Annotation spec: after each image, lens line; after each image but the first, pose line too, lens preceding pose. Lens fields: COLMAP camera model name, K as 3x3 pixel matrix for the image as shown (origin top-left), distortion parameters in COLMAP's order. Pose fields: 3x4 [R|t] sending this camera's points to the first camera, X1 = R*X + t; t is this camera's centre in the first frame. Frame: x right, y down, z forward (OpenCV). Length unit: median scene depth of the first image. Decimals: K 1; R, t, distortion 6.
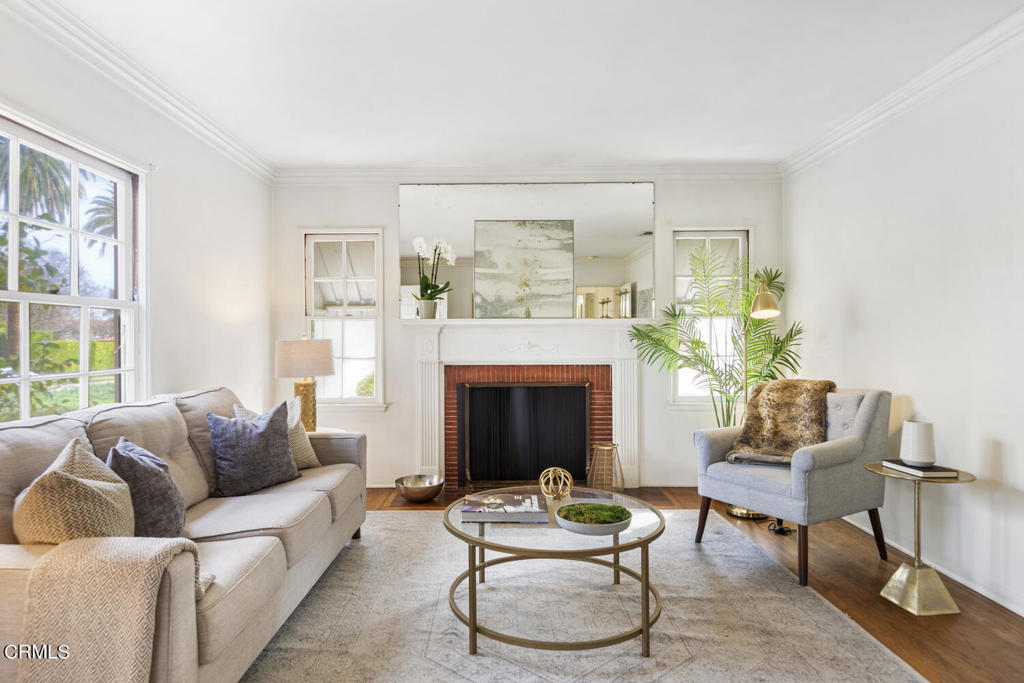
lens RADIAL K [[583.1, 0, 507.5], [0, 583.1, 341.2], [0, 0, 1]] dist [0.008960, 0.000953]
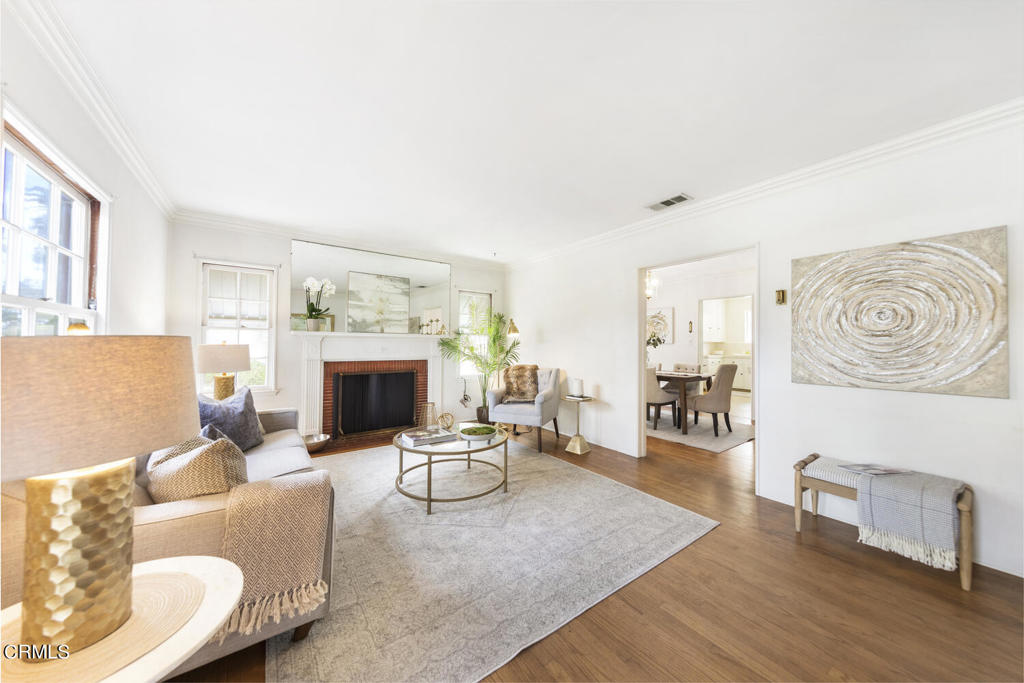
lens RADIAL K [[337.8, 0, 517.4], [0, 337.8, 341.1], [0, 0, 1]] dist [0.000510, 0.000036]
pose [[0.804811, 0.017057, 0.593286, -0.249882], [-0.007530, 0.999800, -0.018530, -0.000481], [-0.593484, 0.010446, 0.804778, -0.022051]]
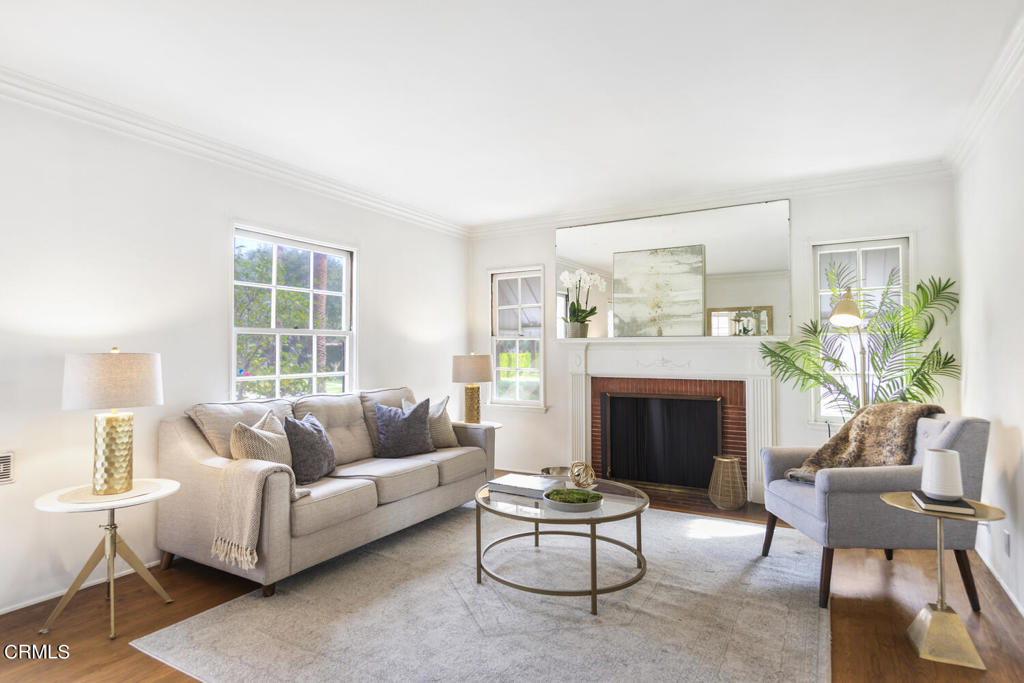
lens RADIAL K [[558.3, 0, 512.0], [0, 558.3, 341.5], [0, 0, 1]] dist [0.002867, 0.000075]
pose [[0.864365, -0.004724, -0.502843, 0.354417], [-0.005807, 0.999795, -0.019373, -0.008552], [0.502831, 0.019665, 0.864161, -0.064077]]
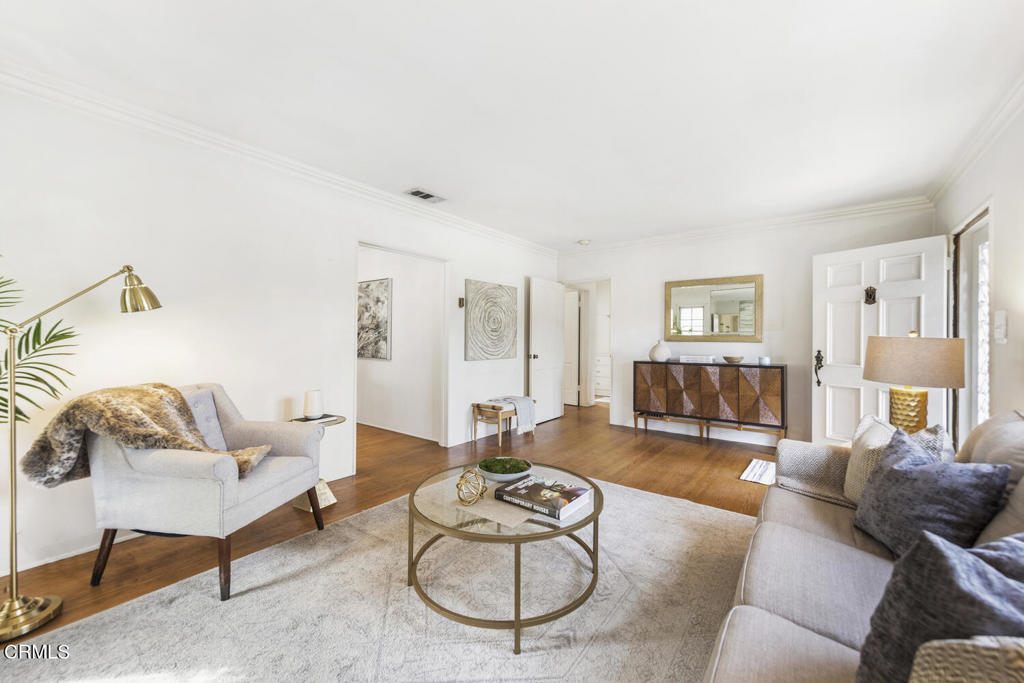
lens RADIAL K [[389.9, 0, 512.0], [0, 389.9, 341.5], [0, 0, 1]] dist [0.000191, 0.000004]
pose [[-0.780500, -0.002965, 0.625148, -0.243642], [0.005948, 0.999908, 0.012168, -0.005884], [-0.625127, 0.013215, -0.780411, 0.940102]]
